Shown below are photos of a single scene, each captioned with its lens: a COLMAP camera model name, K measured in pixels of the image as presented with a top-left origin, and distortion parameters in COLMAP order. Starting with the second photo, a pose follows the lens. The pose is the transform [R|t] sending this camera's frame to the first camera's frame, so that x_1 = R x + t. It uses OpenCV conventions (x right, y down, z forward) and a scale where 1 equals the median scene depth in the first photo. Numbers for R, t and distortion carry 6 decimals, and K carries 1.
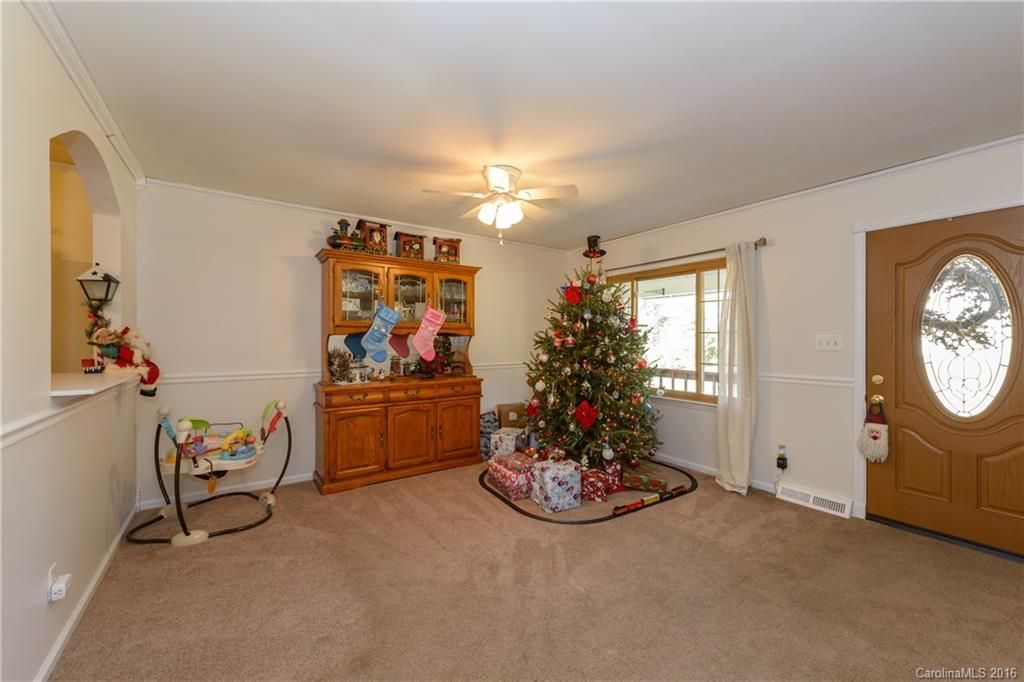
lens RADIAL K [[396.5, 0, 508.1], [0, 396.5, 340.9], [0, 0, 1]] dist [0.003063, 0.000002]
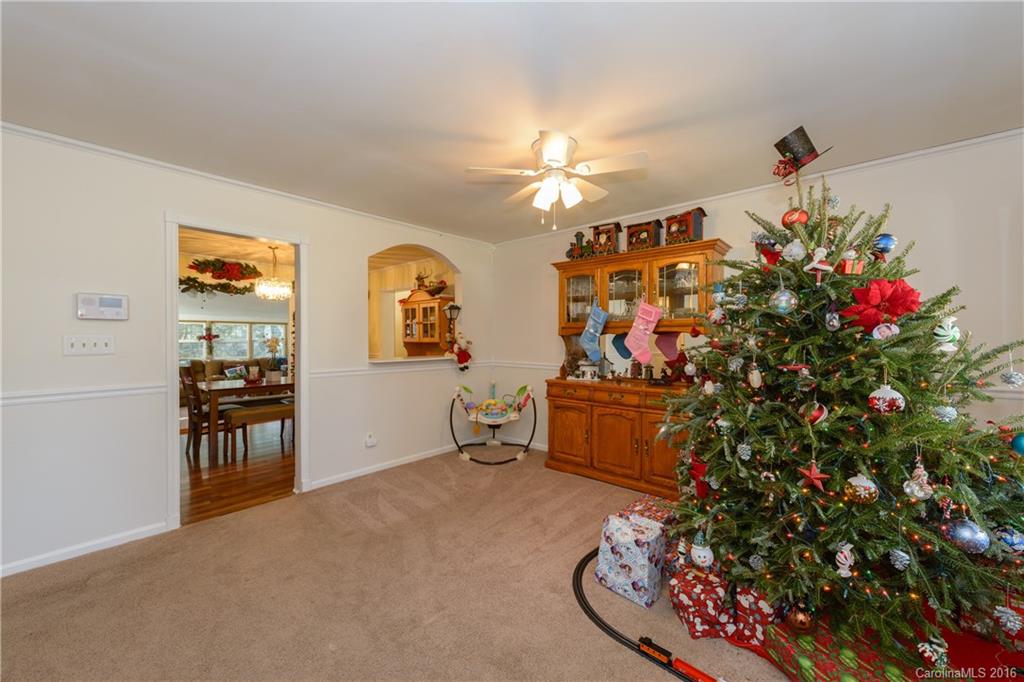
lens RADIAL K [[396.5, 0, 513.7], [0, 396.5, 340.8], [0, 0, 1]] dist [0.003063, 0.000002]
pose [[0.247550, 0.007136, -0.968849, 0.632257], [-0.005290, 0.999968, 0.006014, -0.004755], [0.968861, 0.003637, 0.247580, 0.556055]]
